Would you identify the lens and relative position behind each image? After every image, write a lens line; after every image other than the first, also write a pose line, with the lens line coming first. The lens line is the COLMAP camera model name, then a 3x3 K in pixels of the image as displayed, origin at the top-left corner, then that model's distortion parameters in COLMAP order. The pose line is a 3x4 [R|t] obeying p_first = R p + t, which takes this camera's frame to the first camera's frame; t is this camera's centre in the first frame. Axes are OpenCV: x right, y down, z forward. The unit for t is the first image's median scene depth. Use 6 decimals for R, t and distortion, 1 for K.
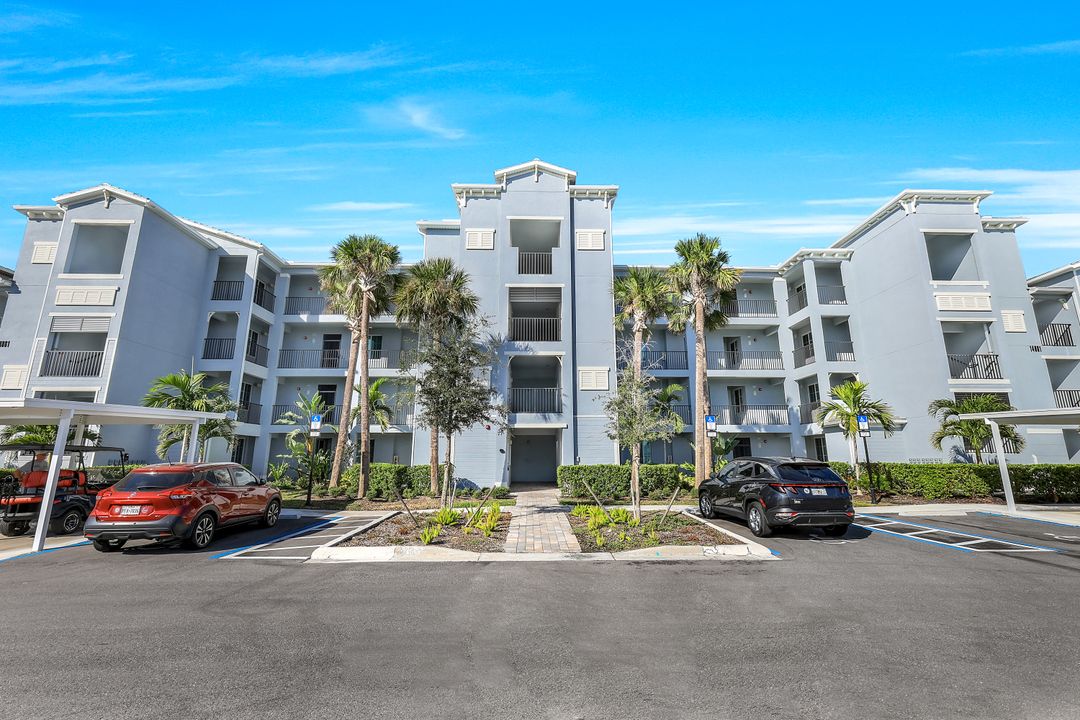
lens RADIAL K [[472.2, 0, 541.4], [0, 472.2, 357.9], [0, 0, 1]] dist [0.002969, -0.000203]
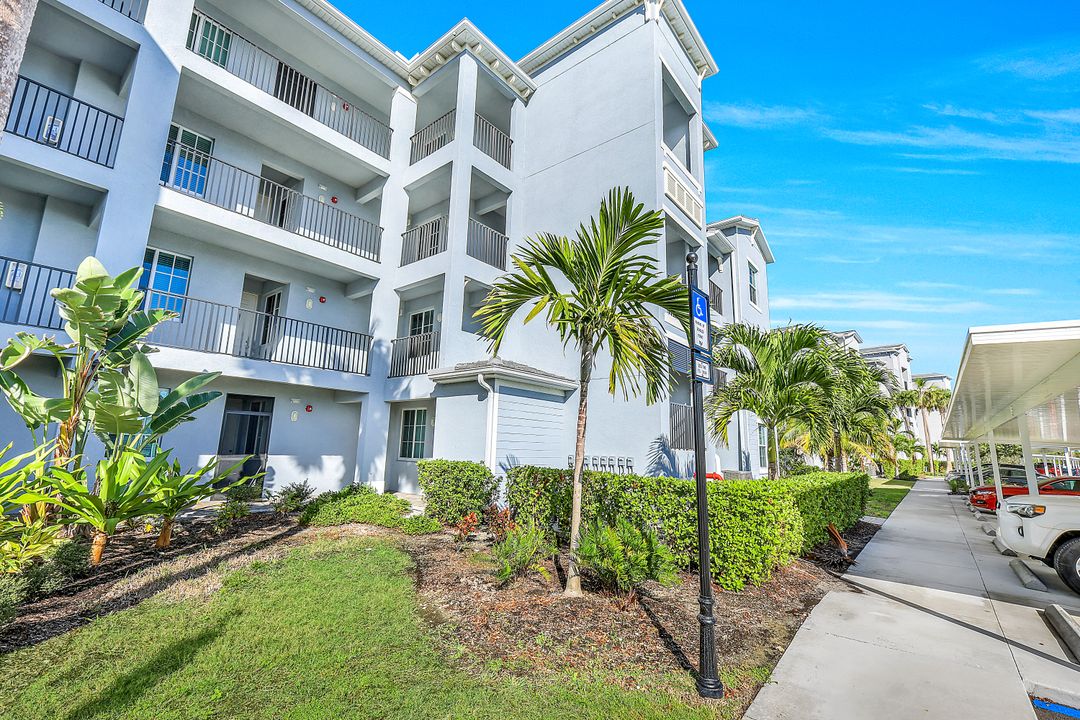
lens RADIAL K [[472.2, 0, 541.4], [0, 472.2, 357.9], [0, 0, 1]] dist [0.002969, -0.000203]
pose [[0.647231, 0.163870, 0.744472, 0.323076], [-0.190811, 0.980358, -0.049904, 0.128869], [-0.738027, -0.109754, 0.665786, 0.636865]]
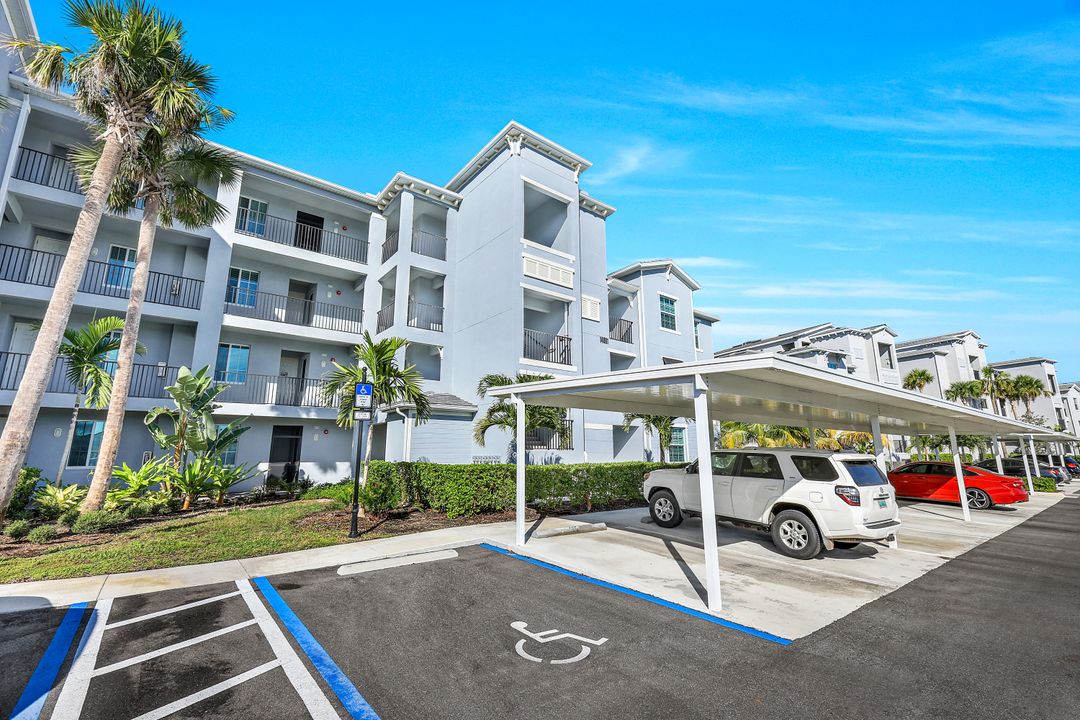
lens RADIAL K [[472.2, 0, 541.4], [0, 472.2, 357.9], [0, 0, 1]] dist [0.002969, -0.000203]
pose [[0.796623, 0.123809, 0.591662, 0.355834], [-0.127233, 0.991215, -0.036110, 0.059527], [-0.590935, -0.046513, 0.805377, 0.284942]]
